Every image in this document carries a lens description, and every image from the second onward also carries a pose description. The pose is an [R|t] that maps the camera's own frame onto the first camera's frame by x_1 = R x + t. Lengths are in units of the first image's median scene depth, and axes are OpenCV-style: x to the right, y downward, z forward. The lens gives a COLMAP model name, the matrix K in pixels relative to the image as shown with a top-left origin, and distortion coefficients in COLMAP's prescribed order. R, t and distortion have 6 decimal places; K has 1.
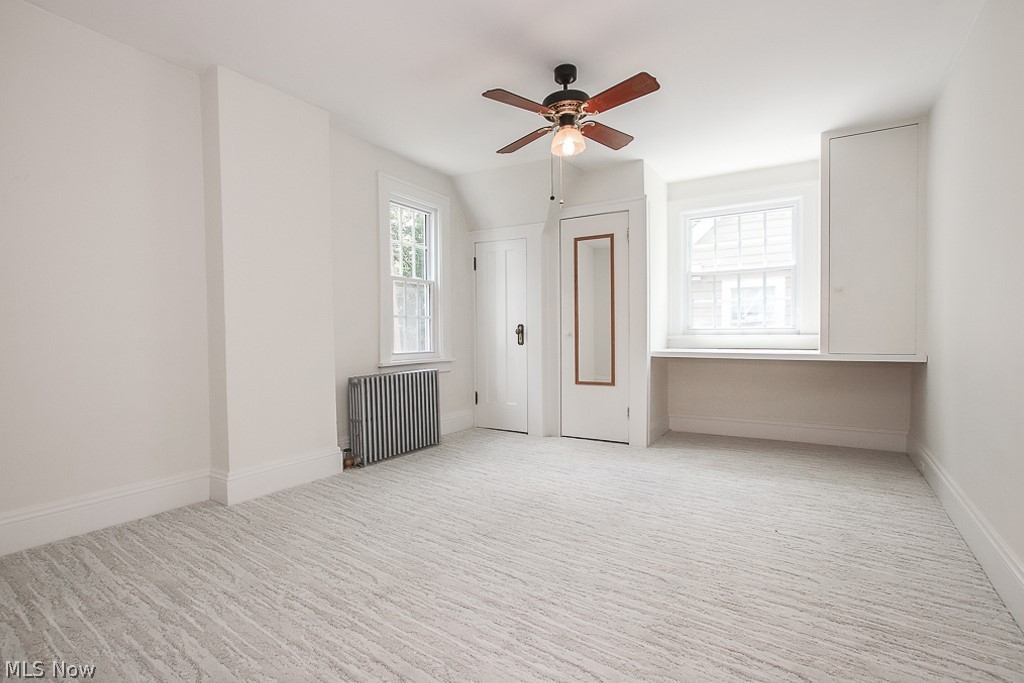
lens RADIAL K [[493.2, 0, 509.0], [0, 493.2, 336.7], [0, 0, 1]] dist [0.000560, -0.000029]
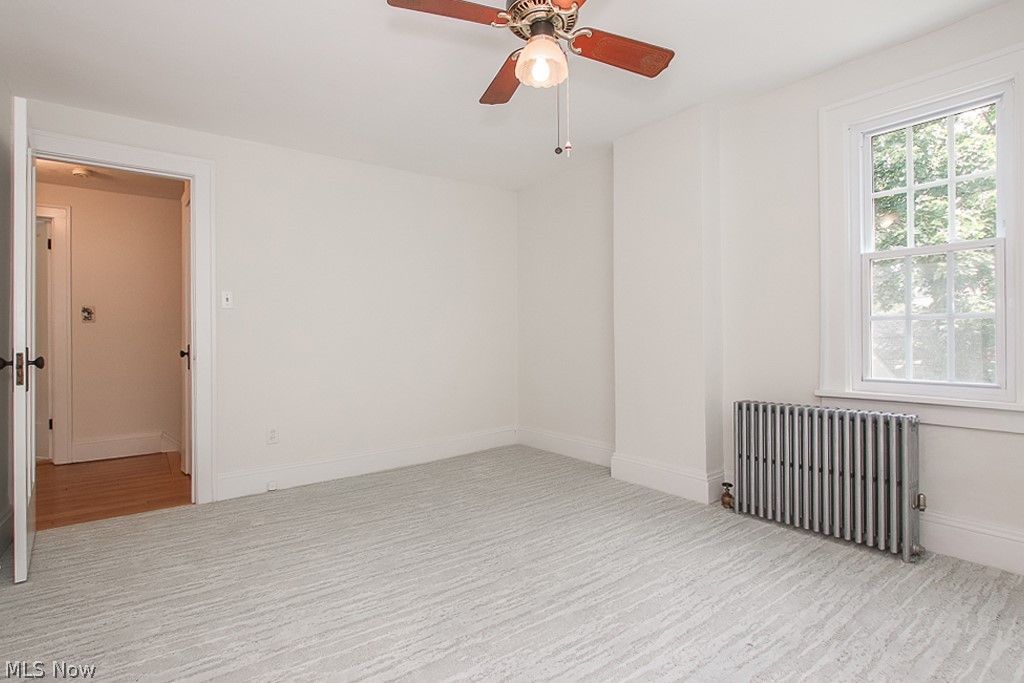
lens RADIAL K [[493.2, 0, 509.0], [0, 493.2, 336.7], [0, 0, 1]] dist [0.000560, -0.000029]
pose [[-0.347412, 0.000807, -0.937712, 0.571734], [0.001450, 0.999999, 0.000324, -0.023176], [0.937711, -0.001247, -0.347413, 0.906244]]
